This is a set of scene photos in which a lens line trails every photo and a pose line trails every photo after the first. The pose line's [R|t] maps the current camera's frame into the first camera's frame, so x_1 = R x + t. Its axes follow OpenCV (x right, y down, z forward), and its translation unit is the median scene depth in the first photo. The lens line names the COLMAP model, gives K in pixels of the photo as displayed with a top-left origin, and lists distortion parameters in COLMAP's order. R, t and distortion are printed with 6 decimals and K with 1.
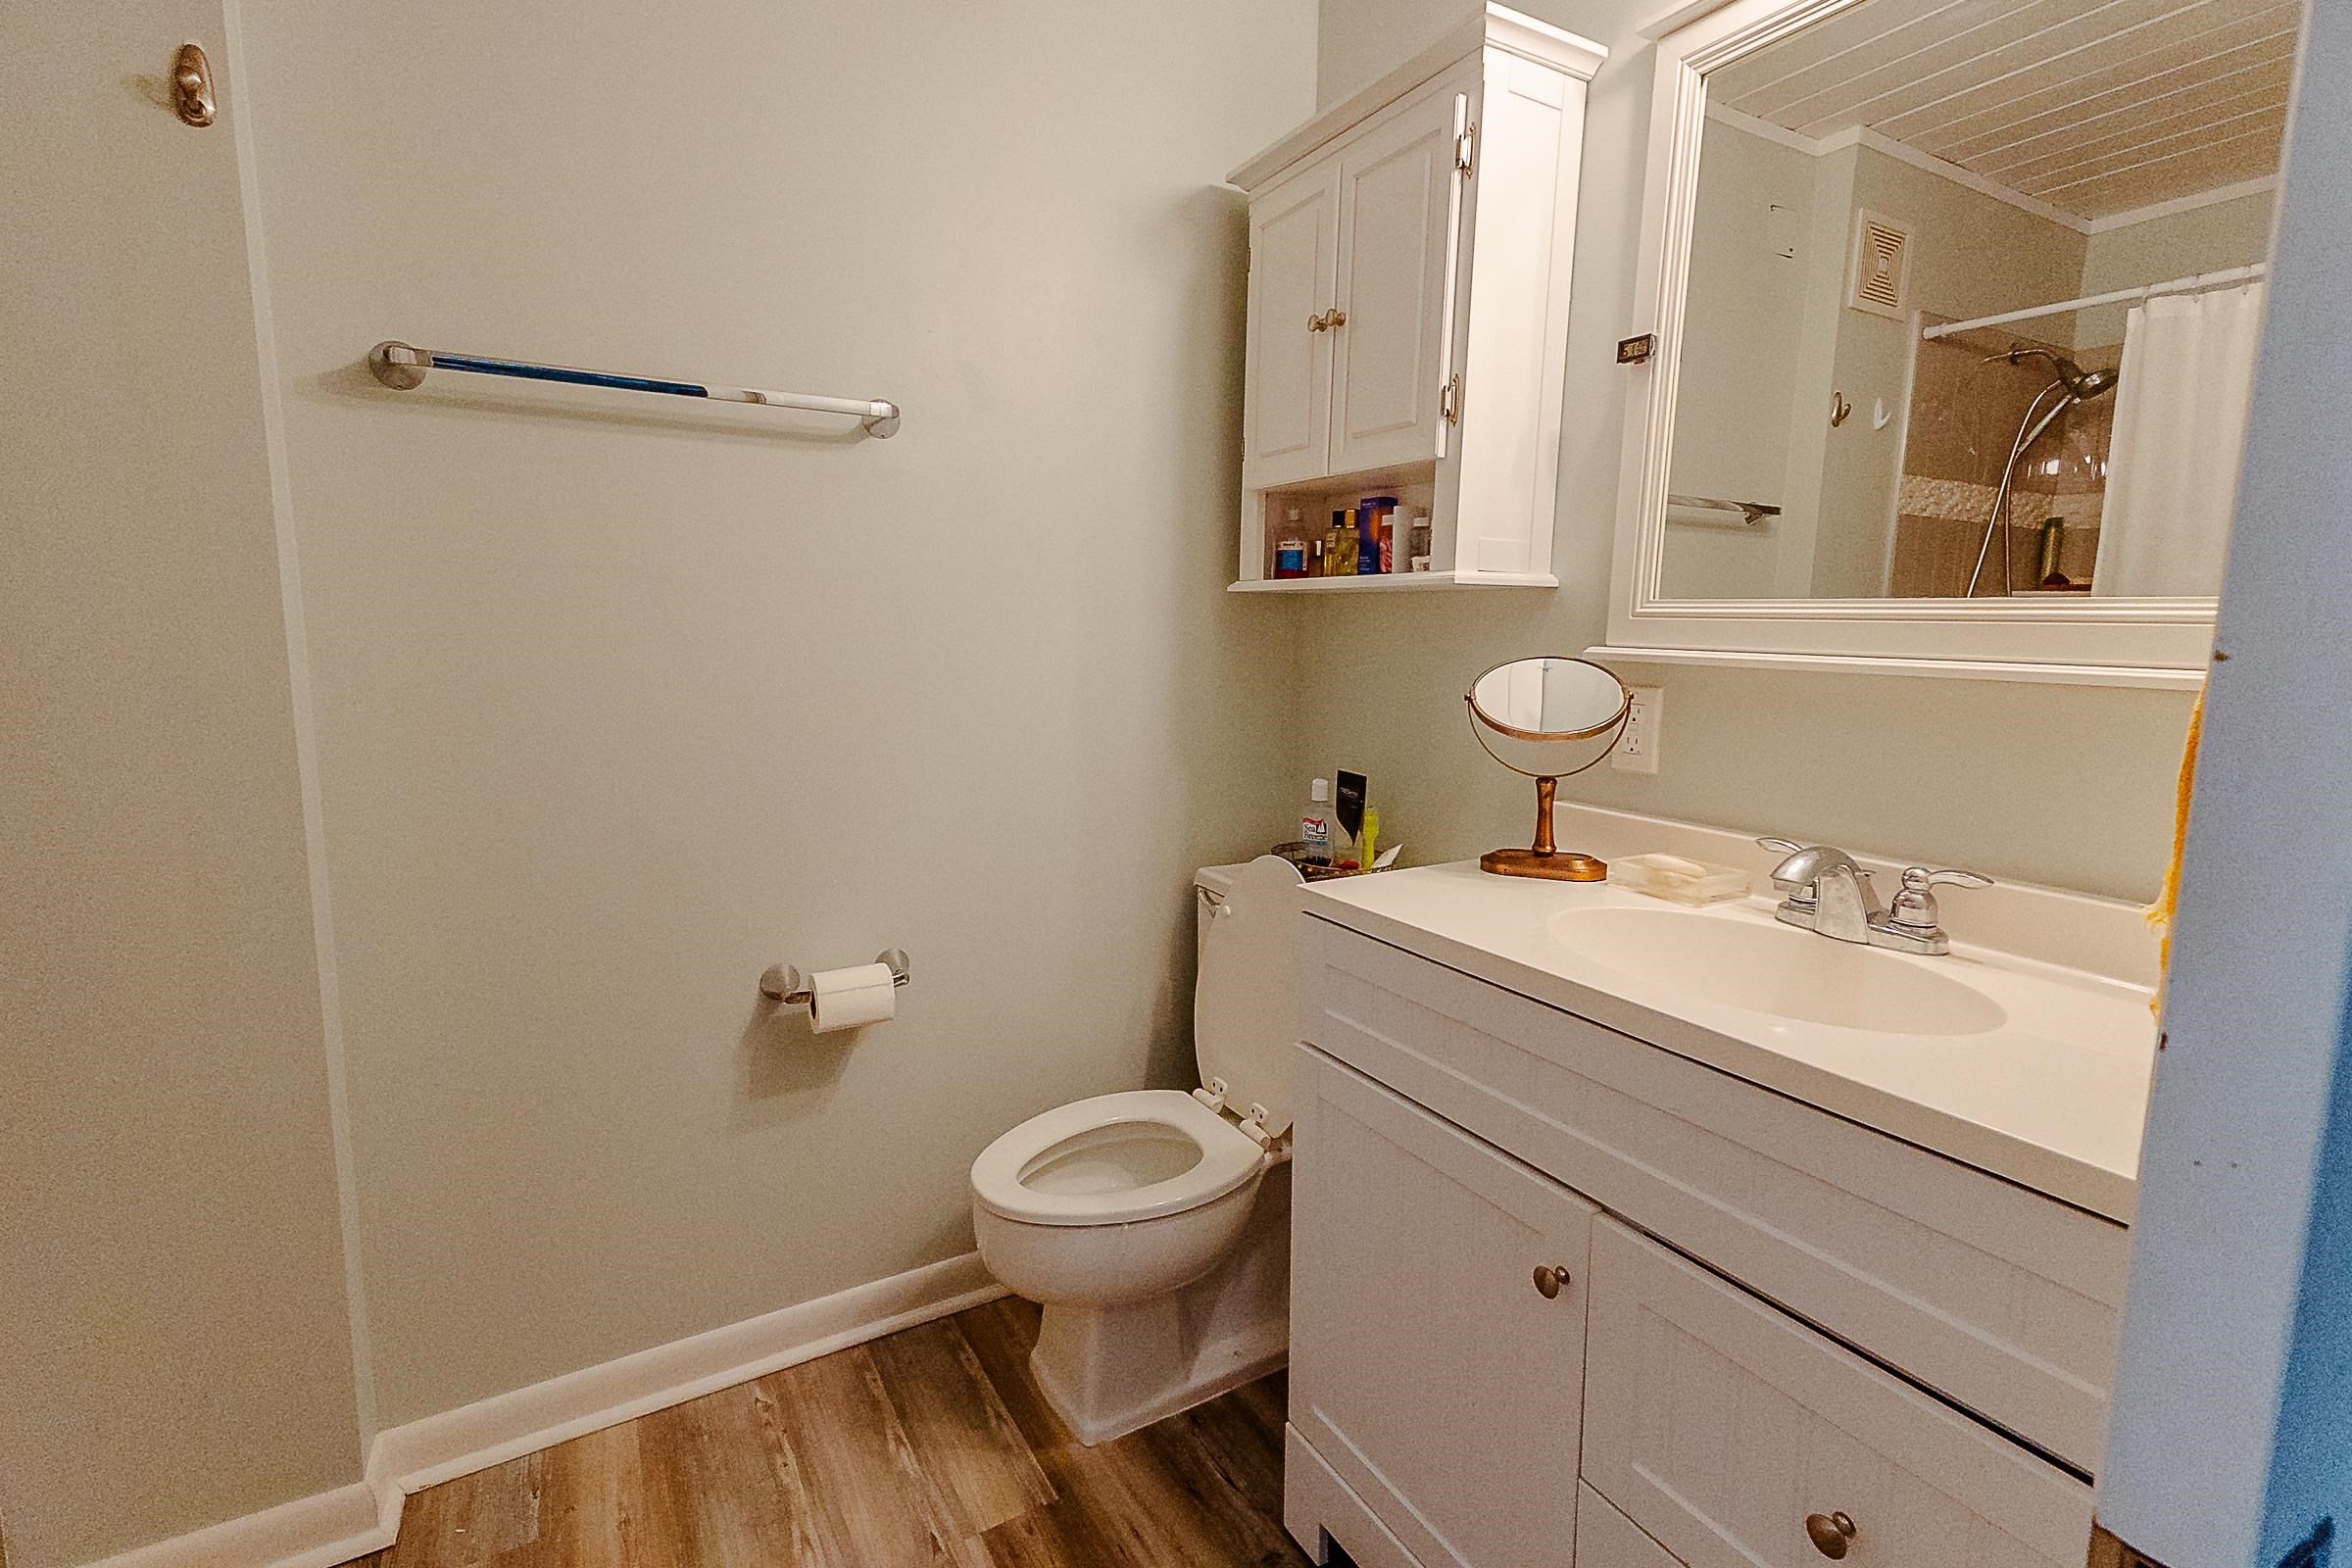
lens RADIAL K [[1088.1, 0, 1174.5], [0, 1088.1, 778.4], [0, 0, 1]] dist [-0.000241, 0.000063]
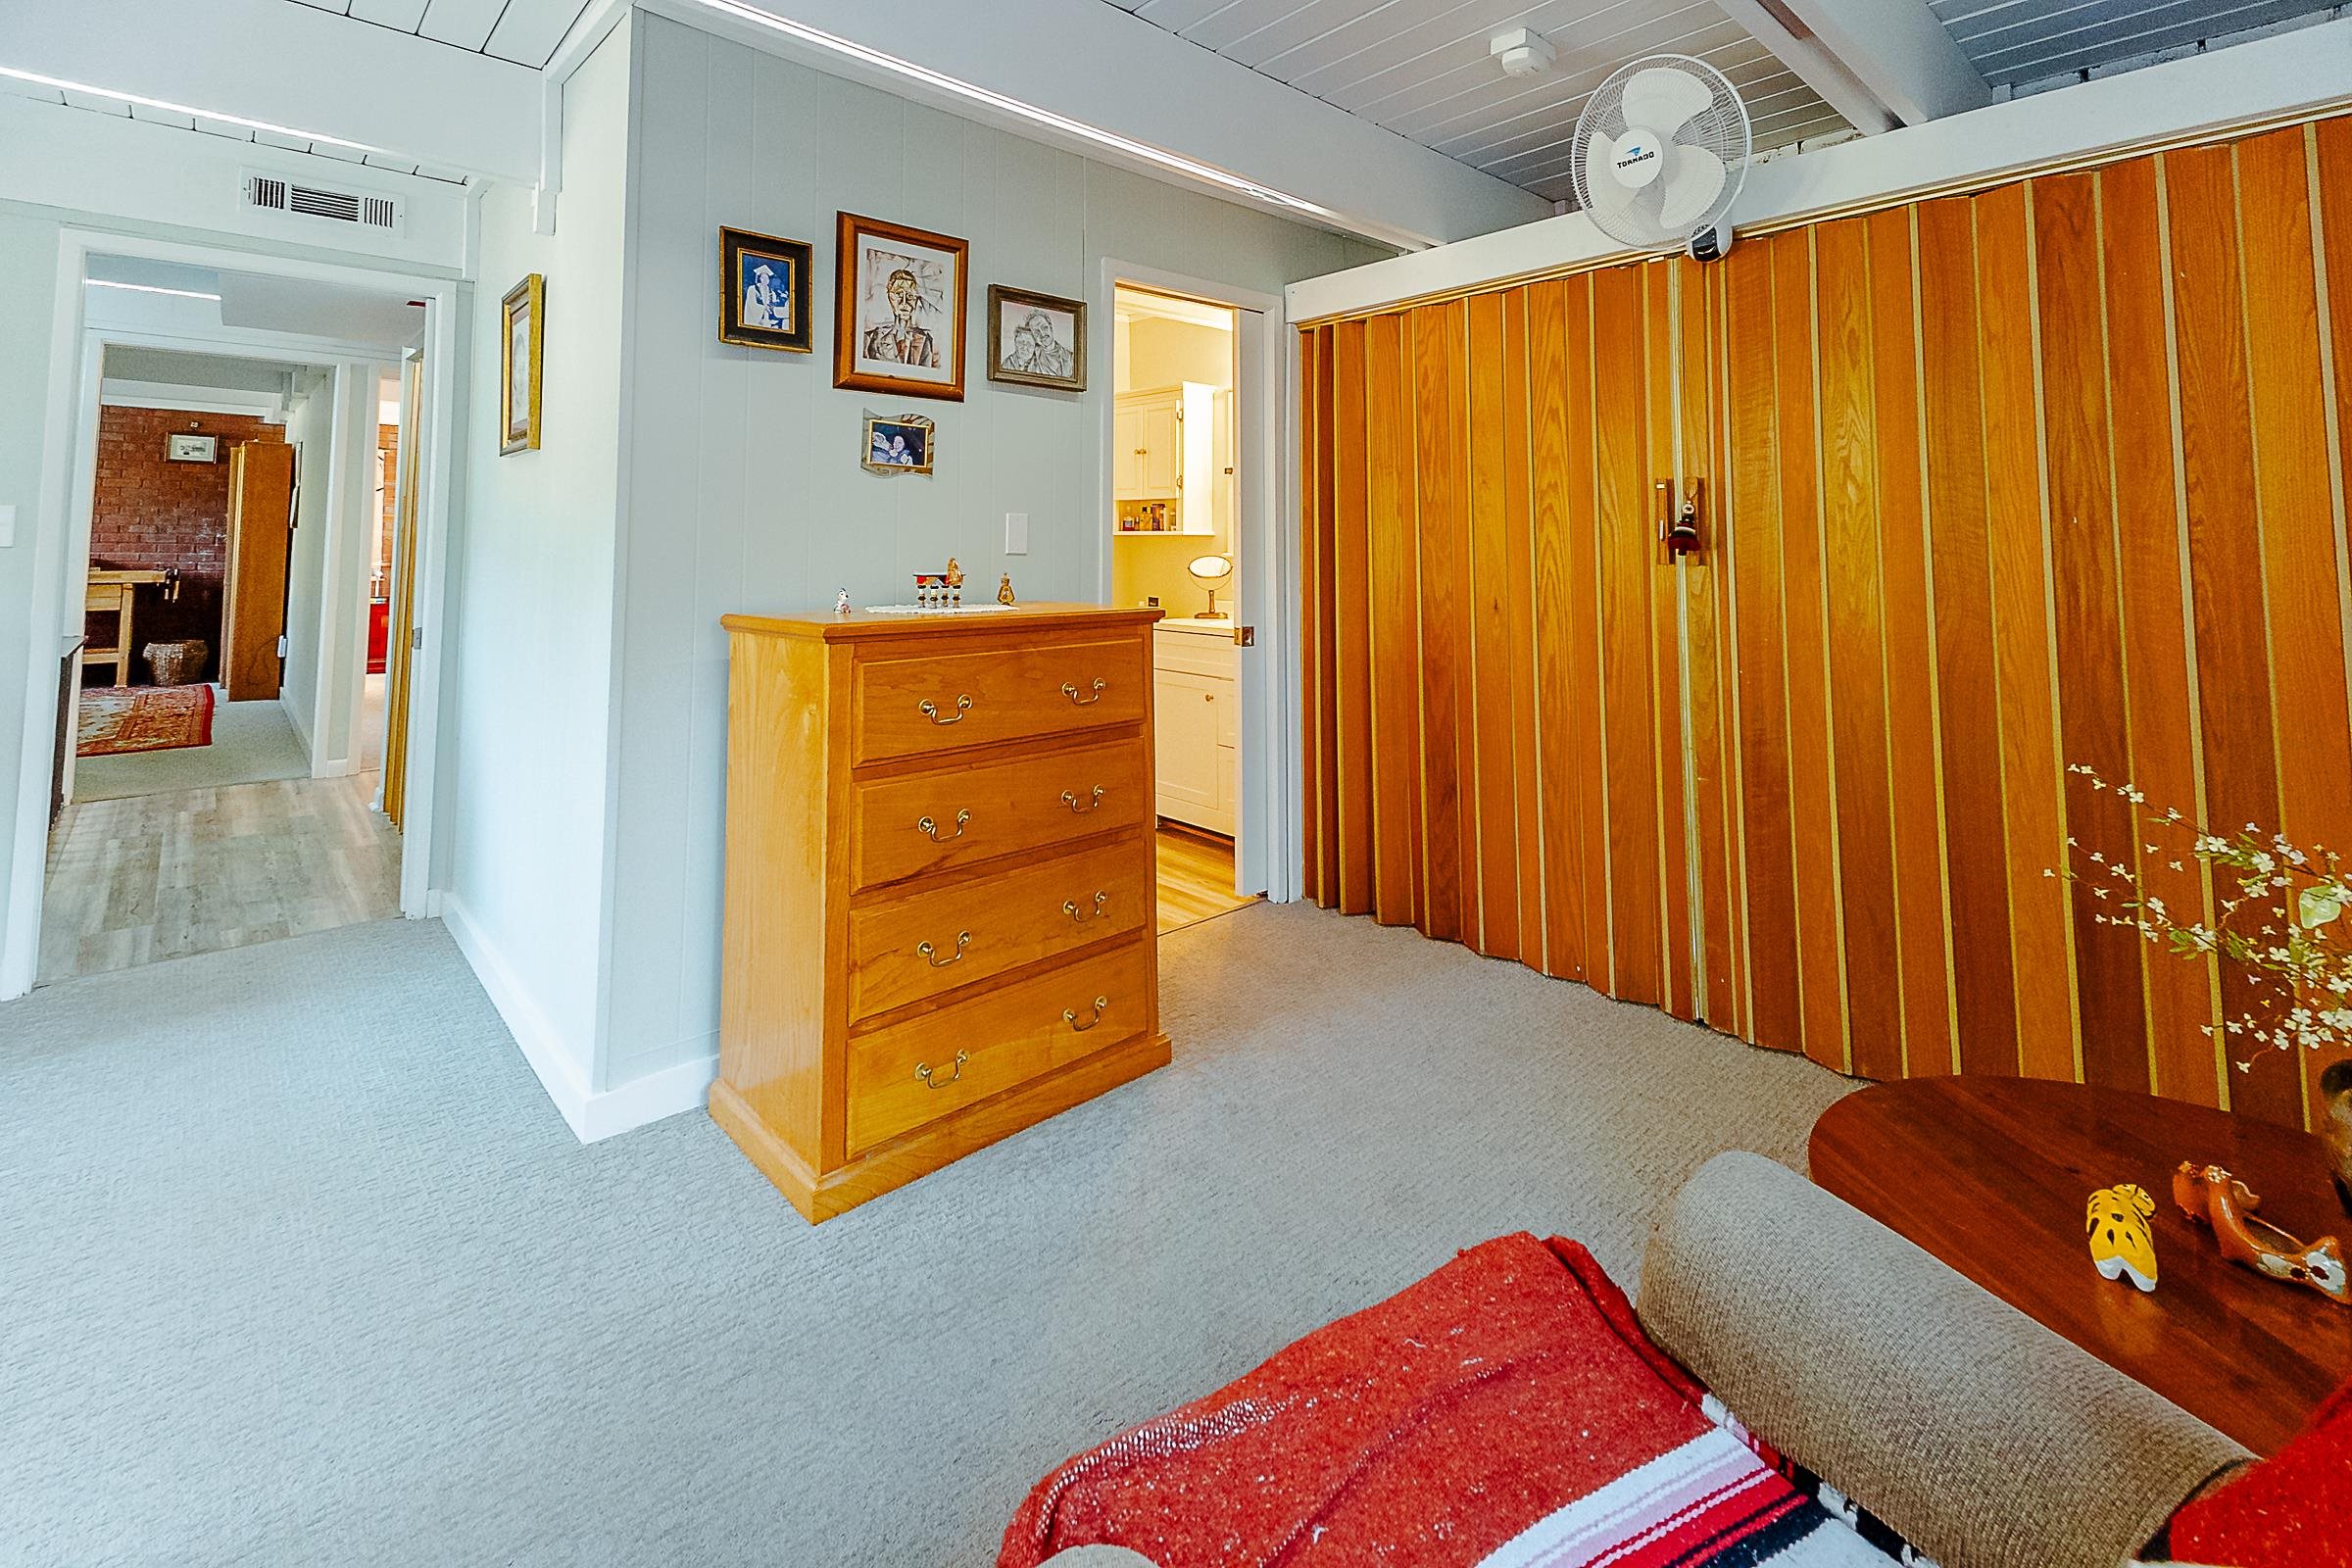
lens RADIAL K [[1088.1, 0, 1172.3], [0, 1088.1, 779.2], [0, 0, 1]] dist [-0.000241, 0.000063]
pose [[0.976564, -0.062580, 0.205930, -0.478825], [0.048557, 0.996188, 0.072464, 0.304629], [-0.209680, -0.060767, 0.975880, -2.151287]]
